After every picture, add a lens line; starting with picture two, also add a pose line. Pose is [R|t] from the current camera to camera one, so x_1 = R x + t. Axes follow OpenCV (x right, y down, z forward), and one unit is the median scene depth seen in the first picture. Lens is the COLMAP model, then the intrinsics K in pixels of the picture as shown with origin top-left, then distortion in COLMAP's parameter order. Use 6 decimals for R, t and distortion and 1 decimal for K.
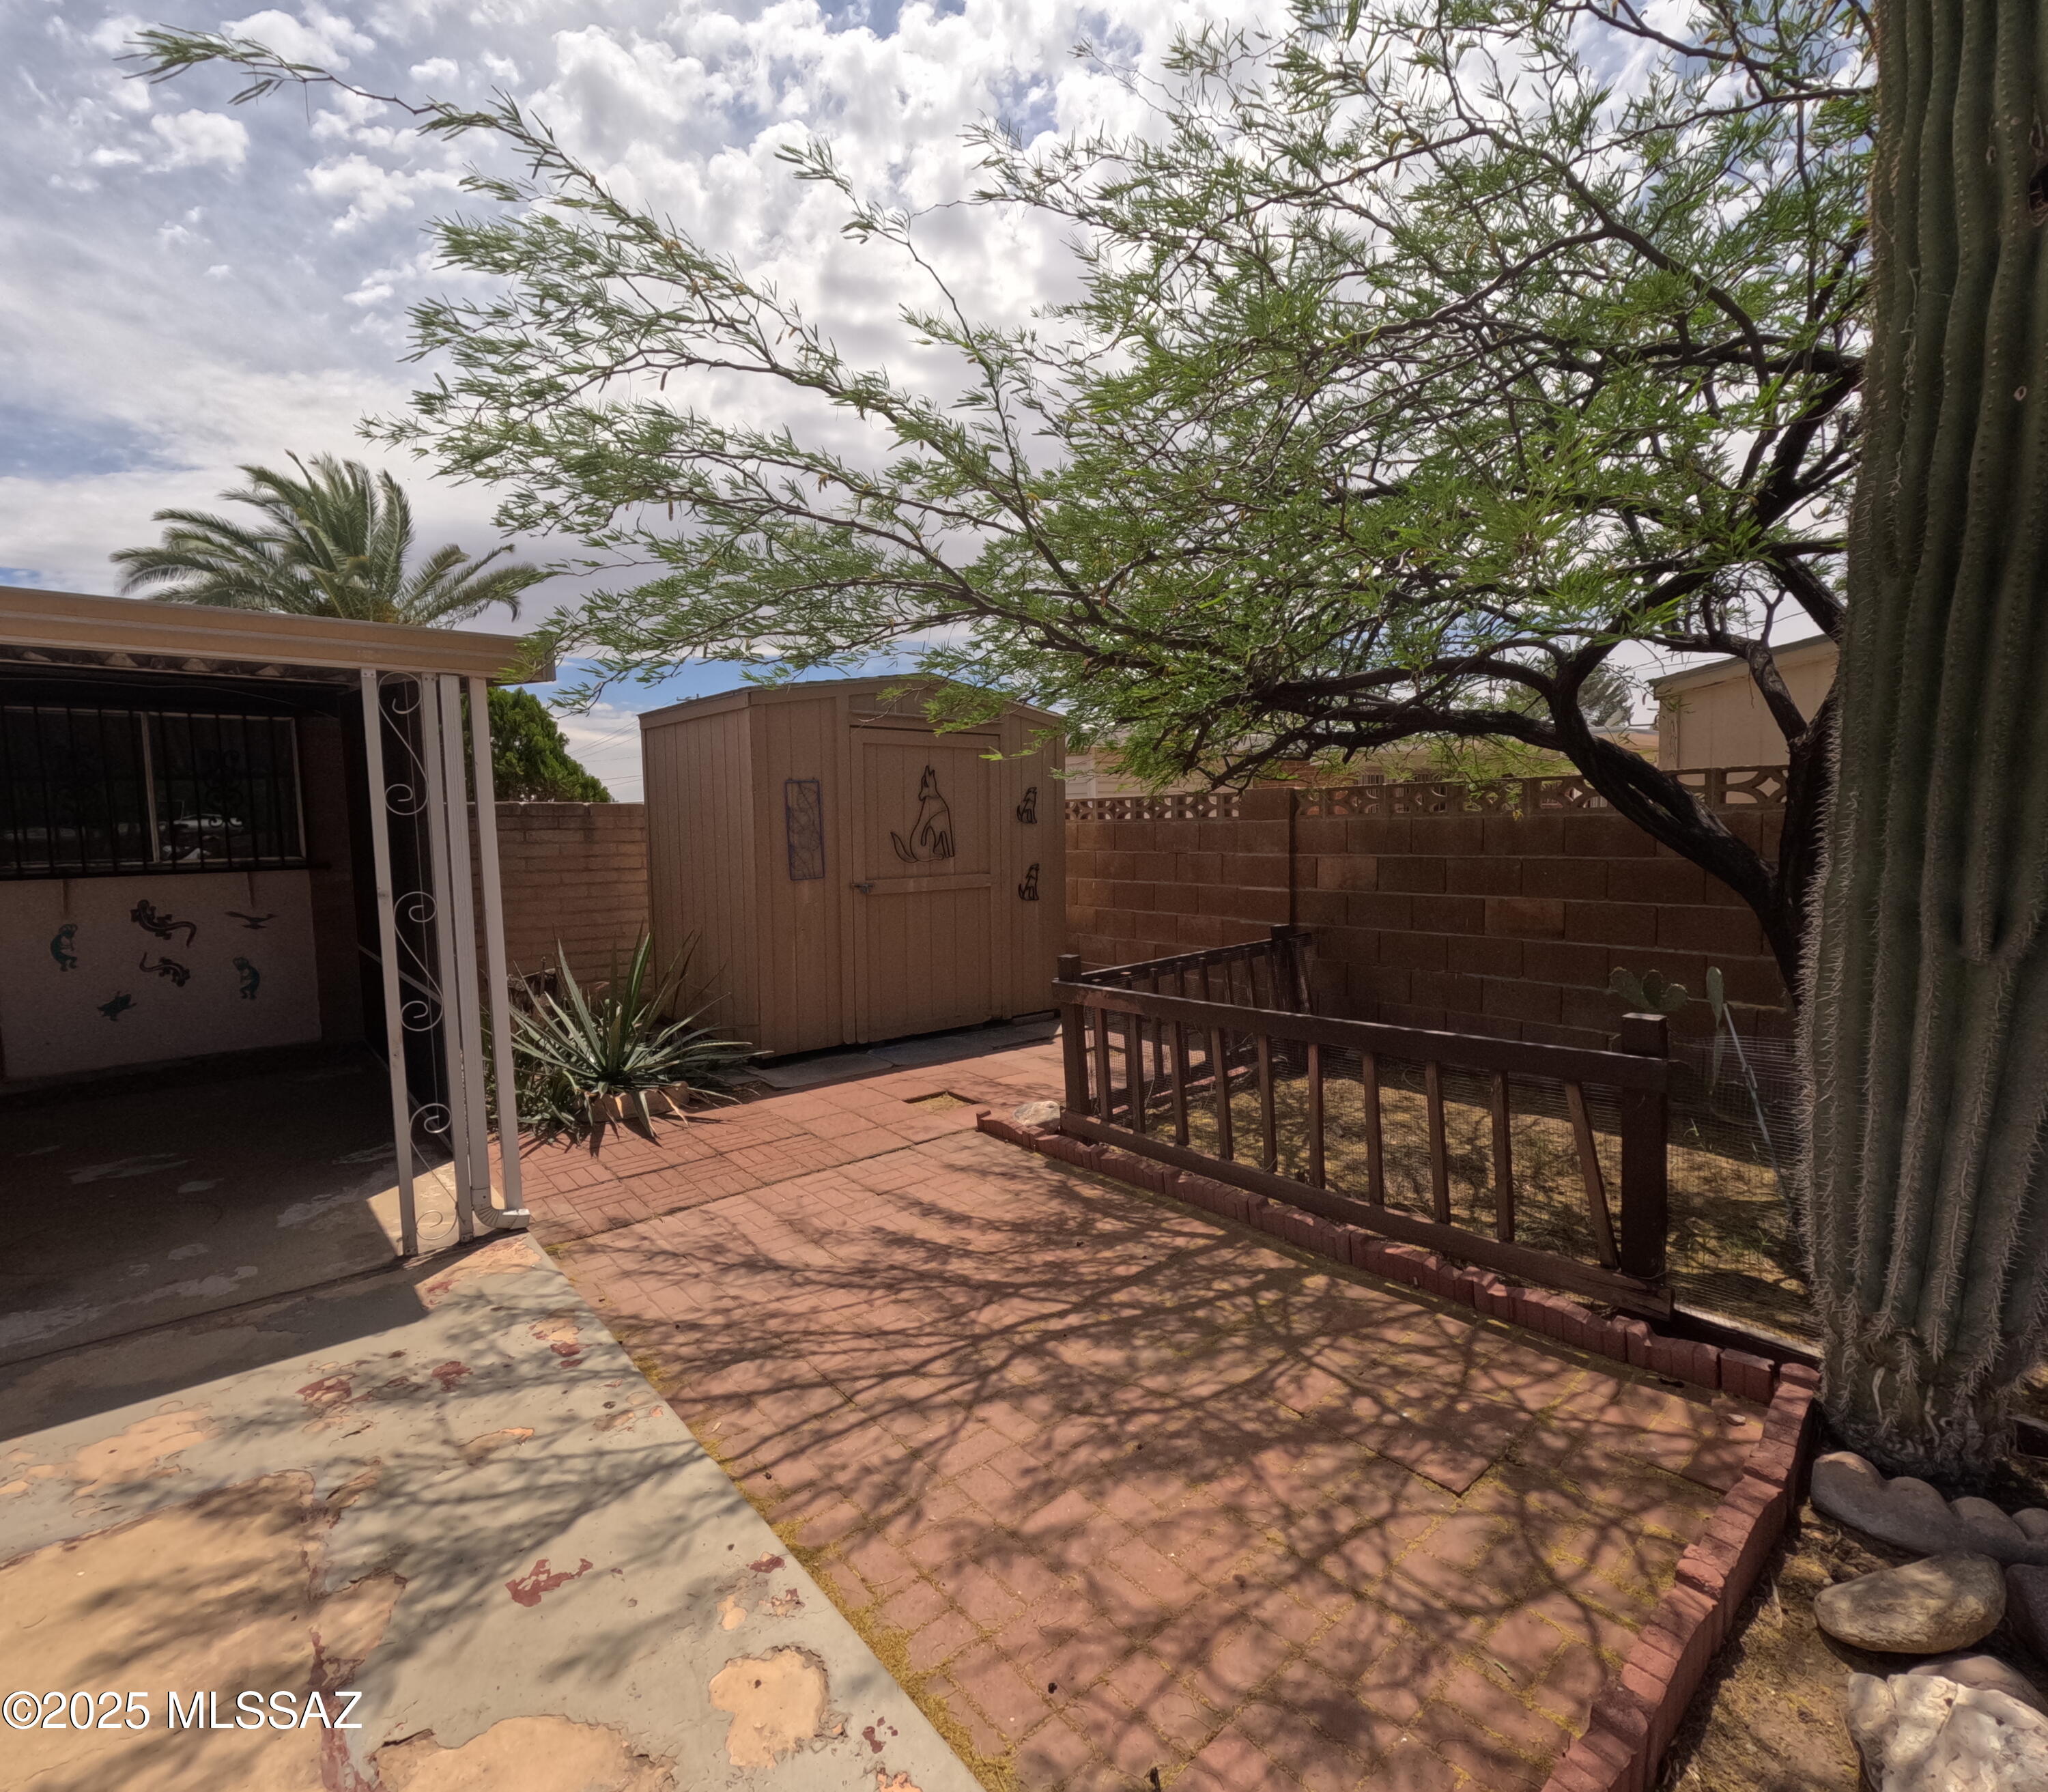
lens RADIAL K [[982.3, 0, 1024.0], [0, 982.3, 896.0], [0, 0, 1]] dist [0.000264, -0.013175]
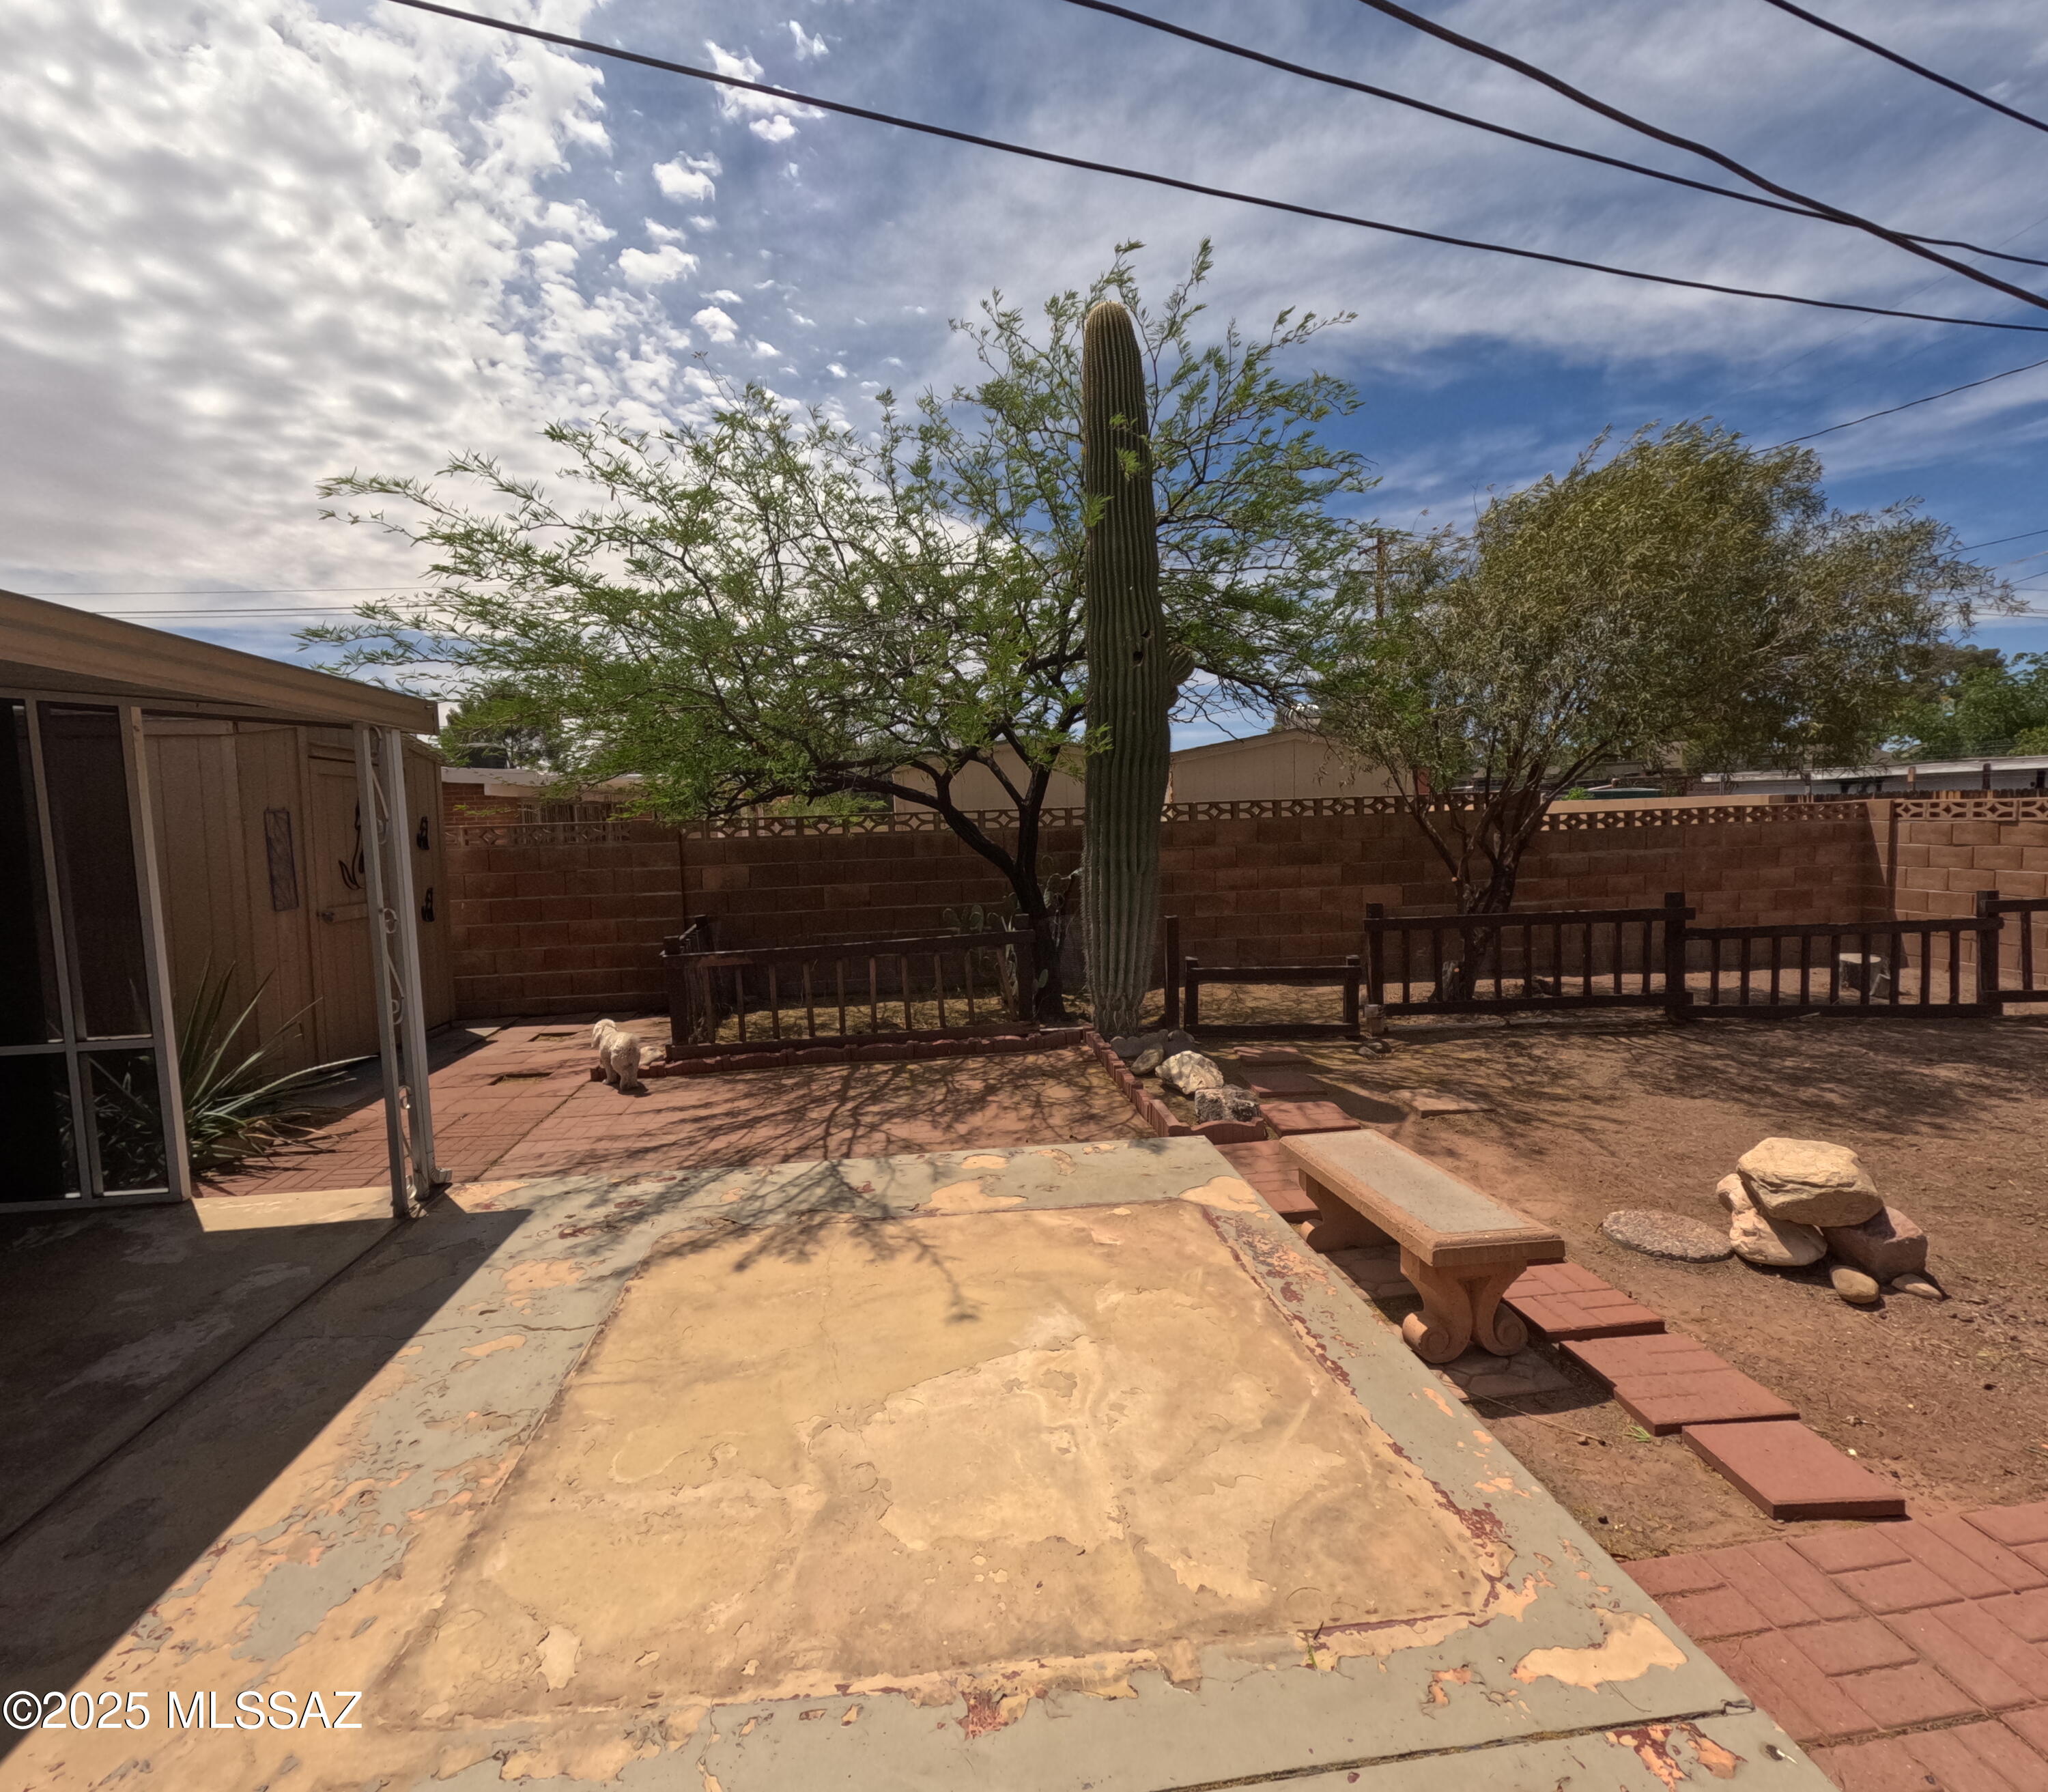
lens RADIAL K [[912.4, 0, 1041.9], [0, 912.4, 918.5], [0, 0, 1]] dist [0.000851, -0.000152]
pose [[0.532405, -0.087064, 0.842001, -1.329860], [0.083744, 0.995234, 0.049956, 0.019924], [-0.842337, 0.043916, 0.537158, -0.299016]]
